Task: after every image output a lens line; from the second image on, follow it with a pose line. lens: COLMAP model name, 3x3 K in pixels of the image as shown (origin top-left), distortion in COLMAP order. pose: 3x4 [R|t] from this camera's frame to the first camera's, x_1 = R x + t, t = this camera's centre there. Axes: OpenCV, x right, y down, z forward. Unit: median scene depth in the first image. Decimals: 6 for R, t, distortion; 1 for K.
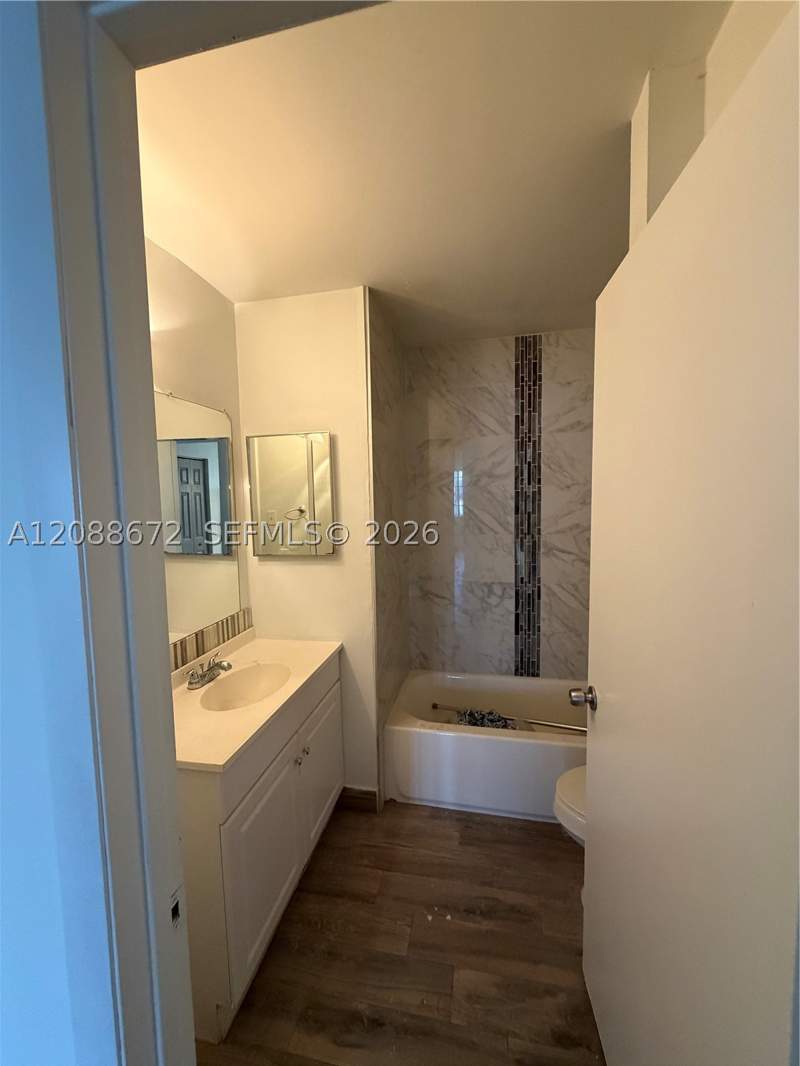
lens RADIAL K [[425.2, 0, 396.1], [0, 425.2, 532.0], [0, 0, 1]] dist [-0.002556, 0.000438]
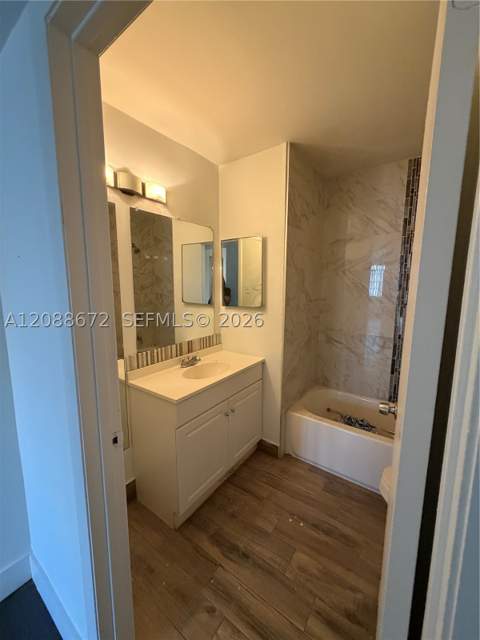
lens RADIAL K [[255.3, 0, 240.9], [0, 255.3, 319.8], [0, 0, 1]] dist [-0.002556, 0.000438]
pose [[0.913409, 0.080900, -0.398923, 0.194003], [-0.056611, 0.995774, 0.072318, 0.032415], [0.403087, -0.043473, 0.914128, 0.011002]]
